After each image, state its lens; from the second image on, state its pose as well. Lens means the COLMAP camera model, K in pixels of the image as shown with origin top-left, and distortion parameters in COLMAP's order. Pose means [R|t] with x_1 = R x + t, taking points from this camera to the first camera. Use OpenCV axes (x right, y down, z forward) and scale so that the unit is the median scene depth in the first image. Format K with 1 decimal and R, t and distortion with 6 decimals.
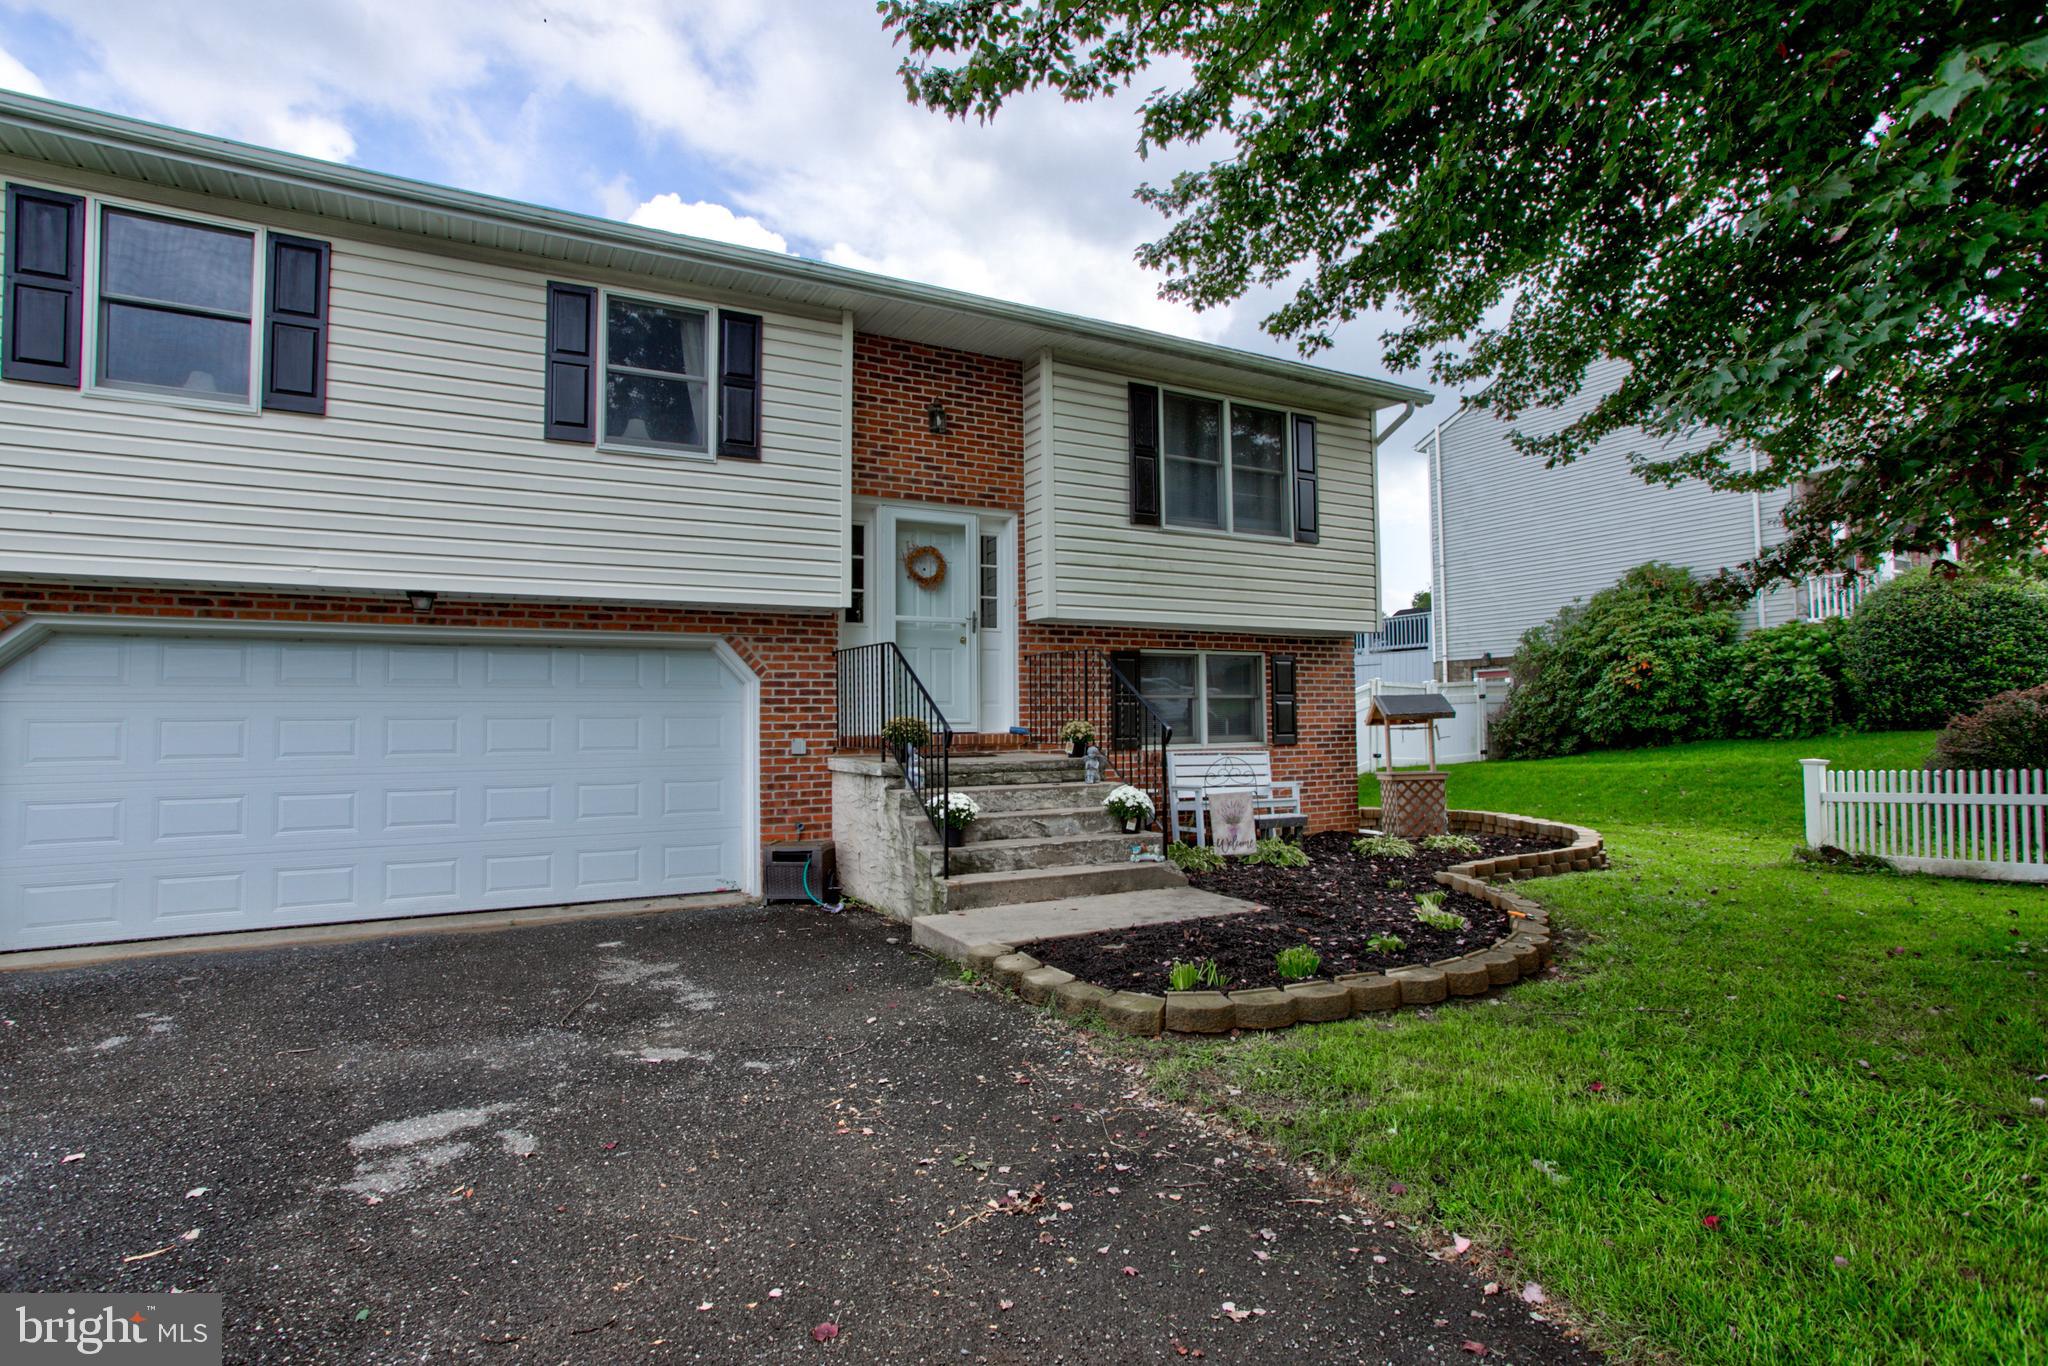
lens RADIAL K [[1032.1, 0, 1019.4], [0, 1032.1, 674.5], [0, 0, 1]] dist [-0.038468, 0.026535]
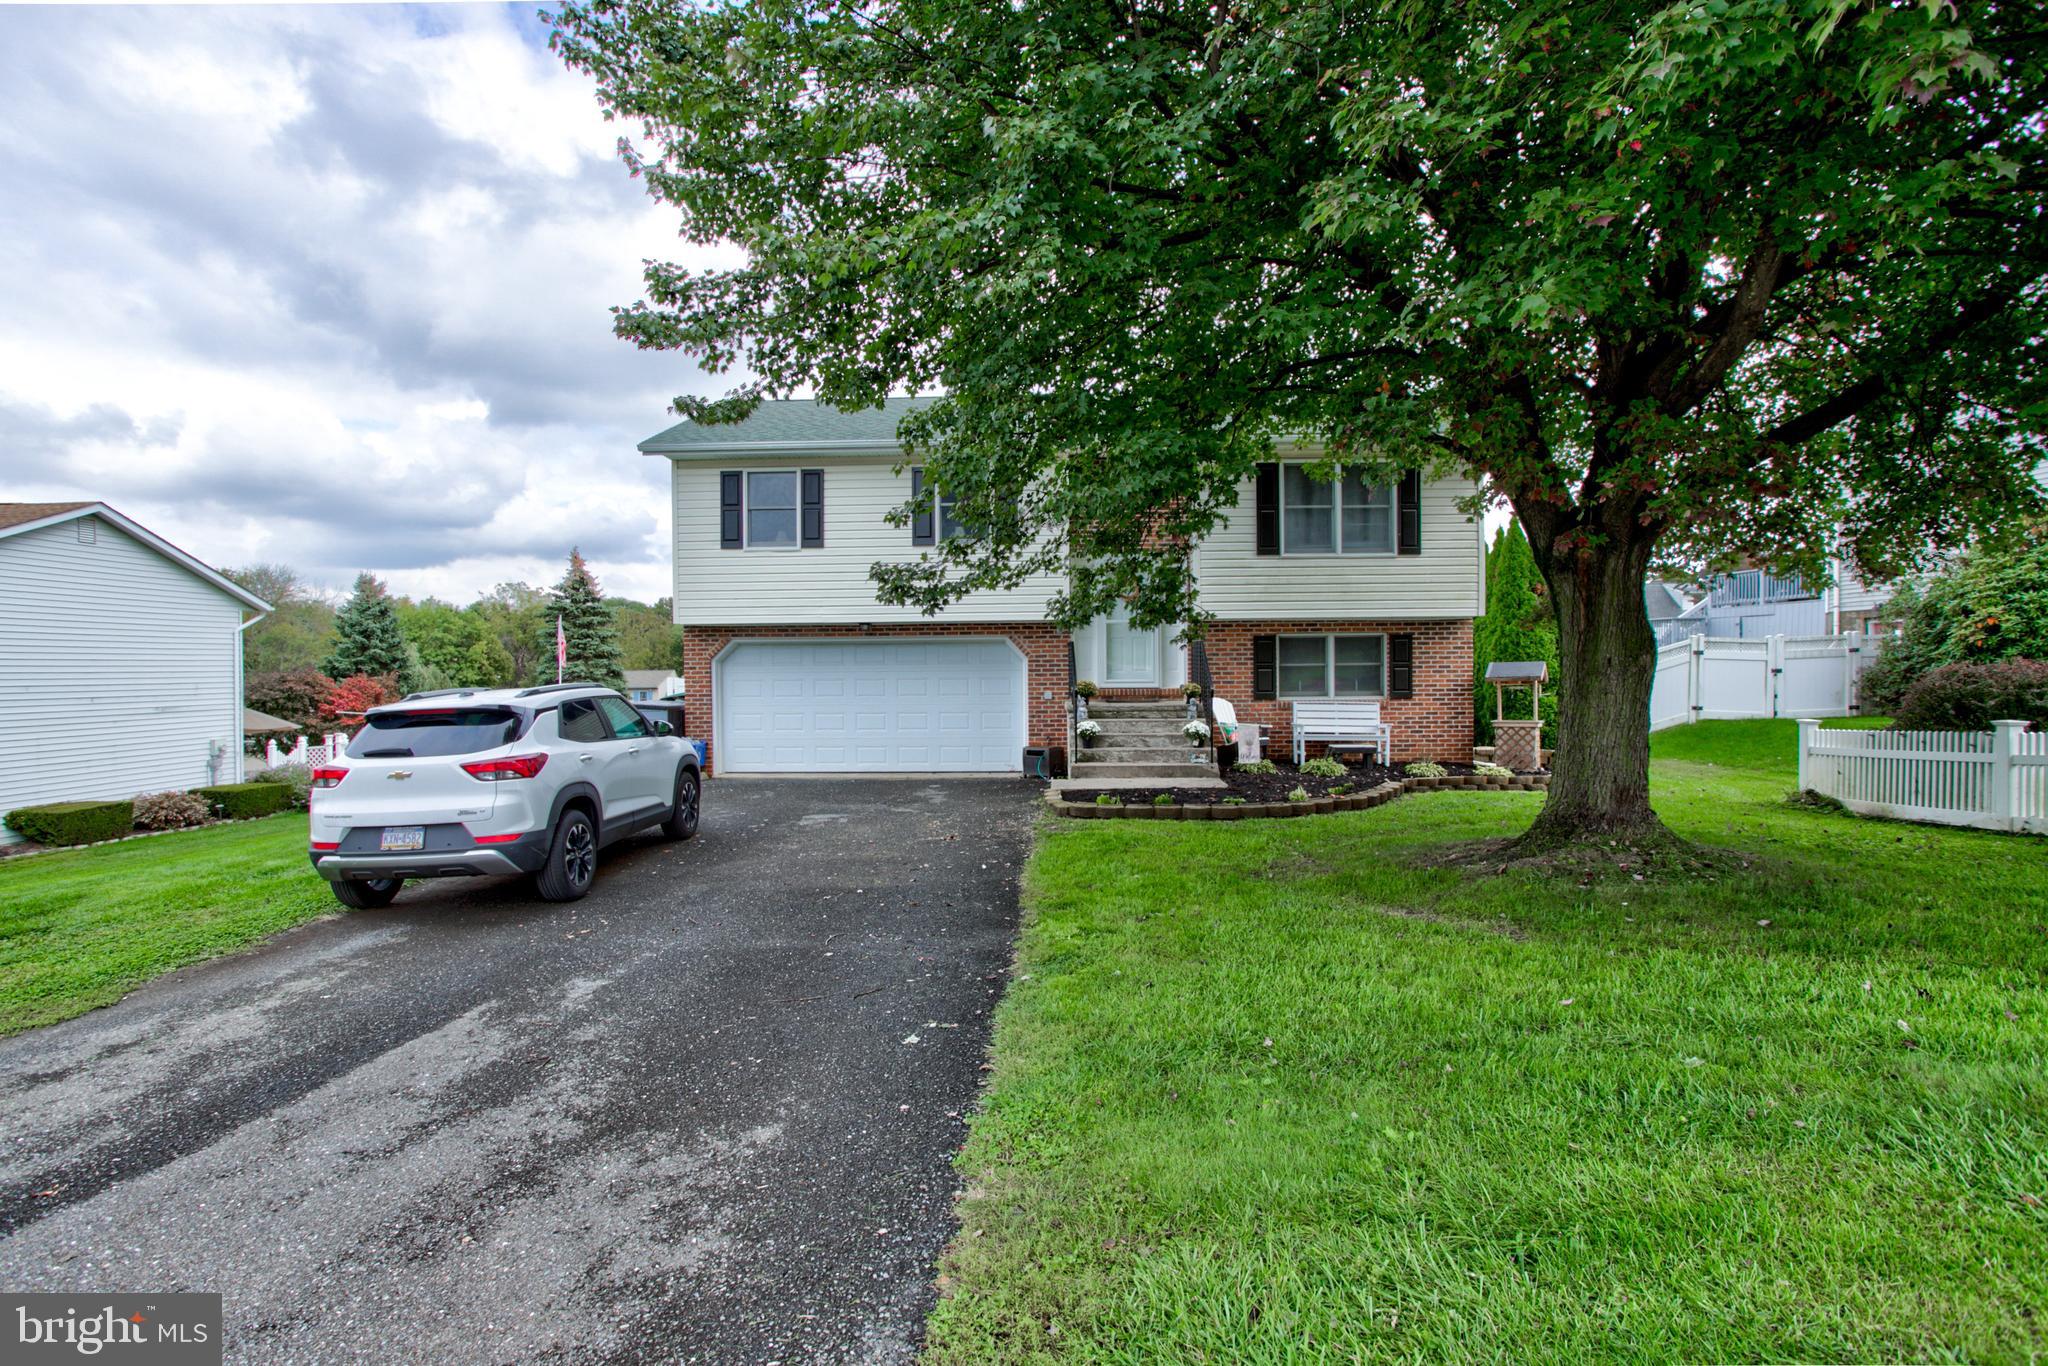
lens RADIAL K [[1032.1, 0, 1026.5], [0, 1032.1, 680.8], [0, 0, 1]] dist [-0.038468, 0.026535]
pose [[0.868473, 0.011276, -0.495608, 0.604156], [0.021684, 0.997920, 0.060704, -0.061604], [0.495261, -0.063466, 0.866423, -0.555602]]
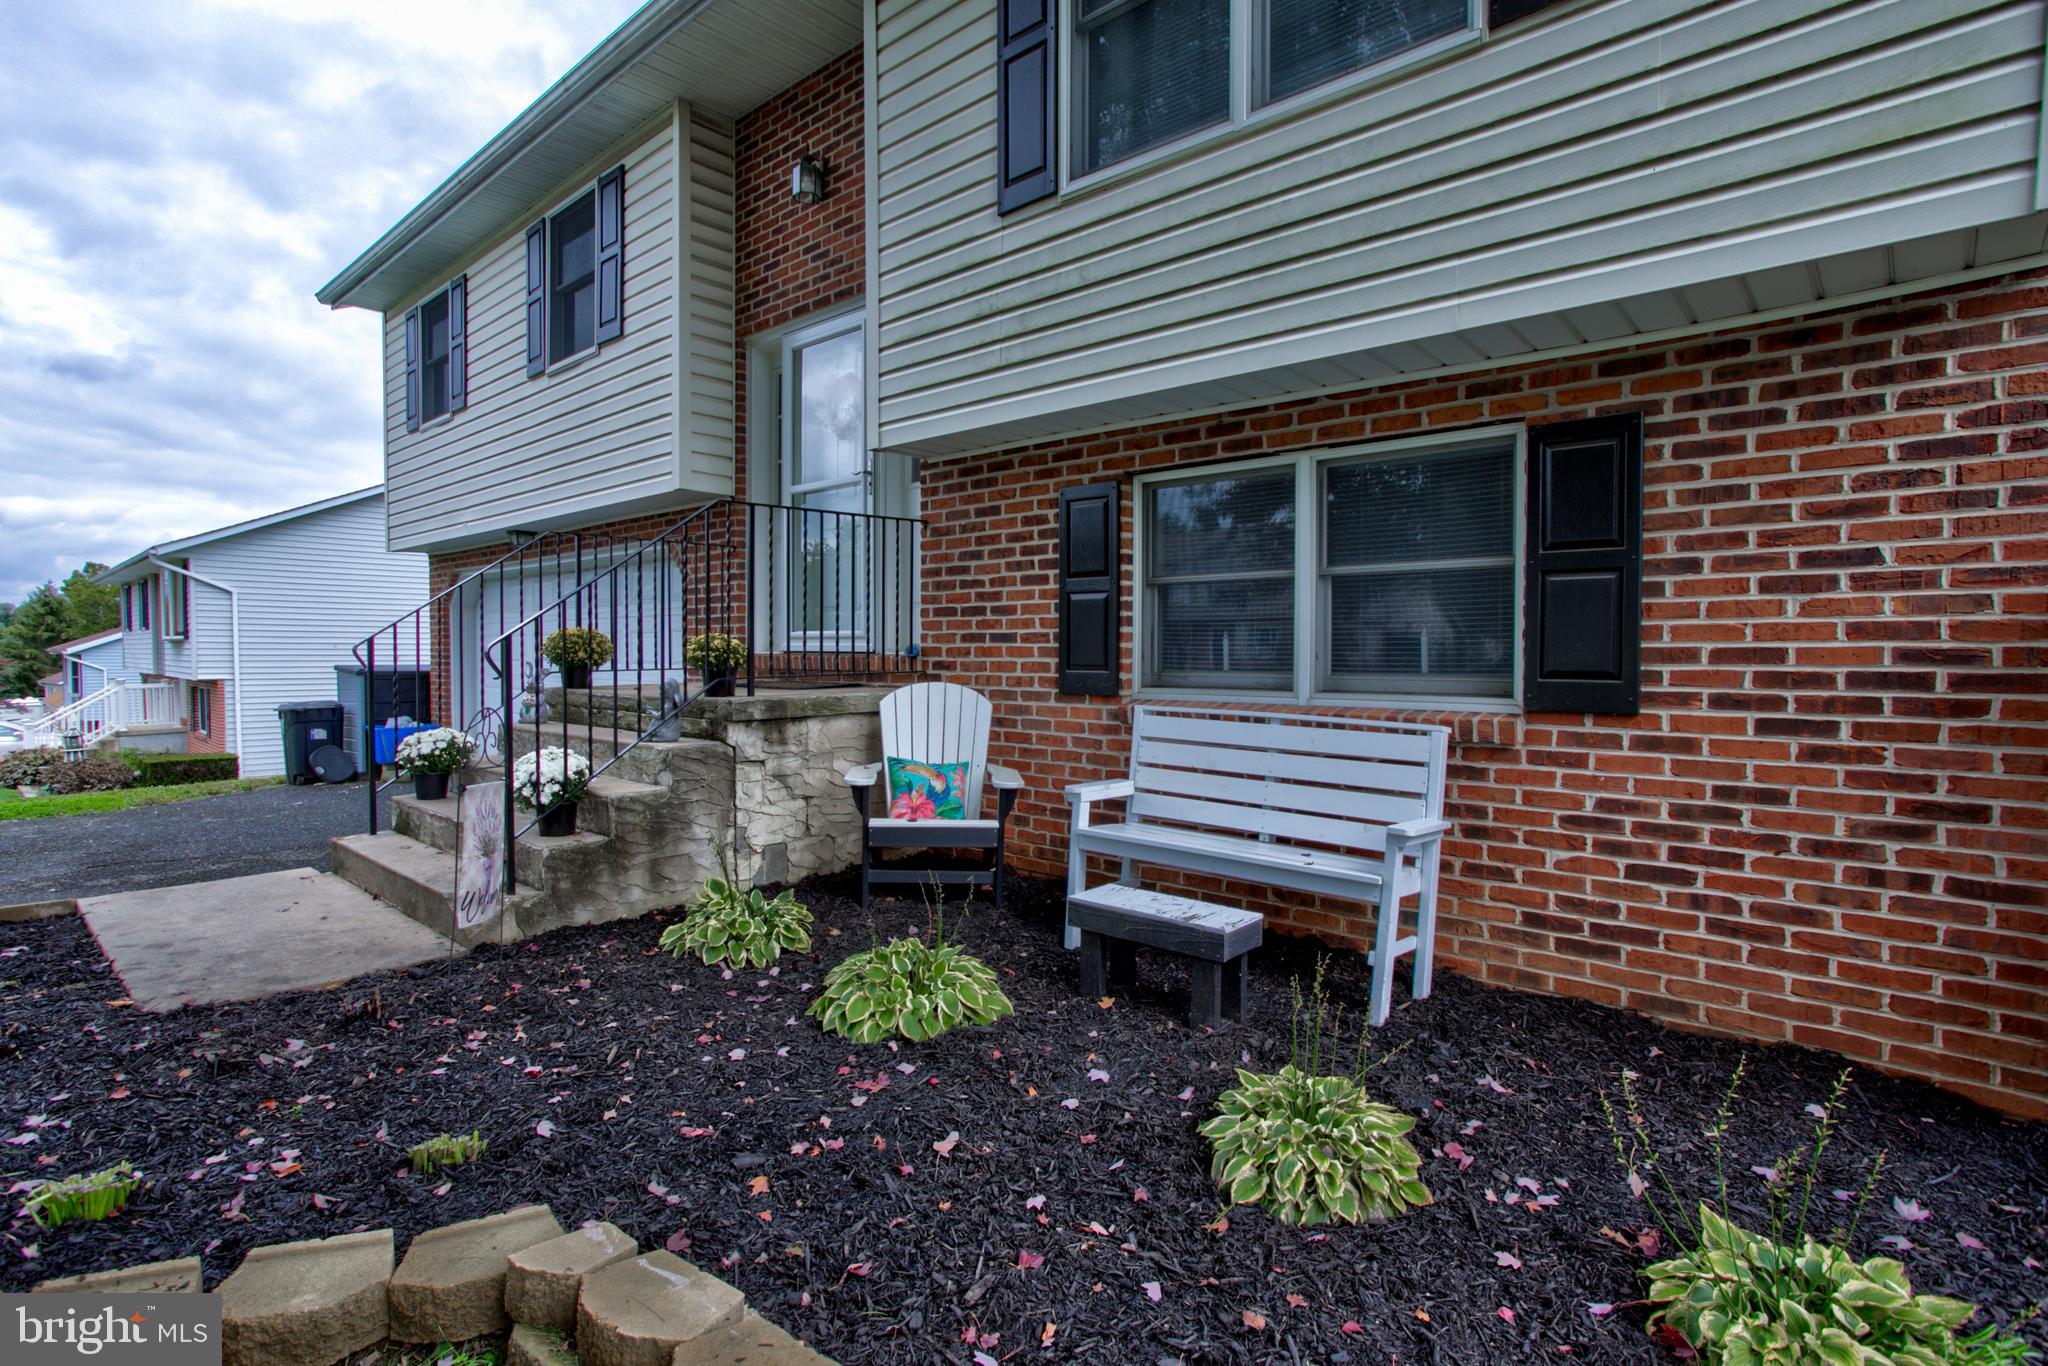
lens RADIAL K [[1032.1, 0, 1011.6], [0, 1032.1, 682.3], [0, 0, 1]] dist [-0.038468, 0.026535]
pose [[0.311497, 0.039467, -0.949427, 0.586529], [0.035950, 0.997932, 0.053278, 0.043496], [0.949567, -0.050728, 0.309434, 0.885834]]
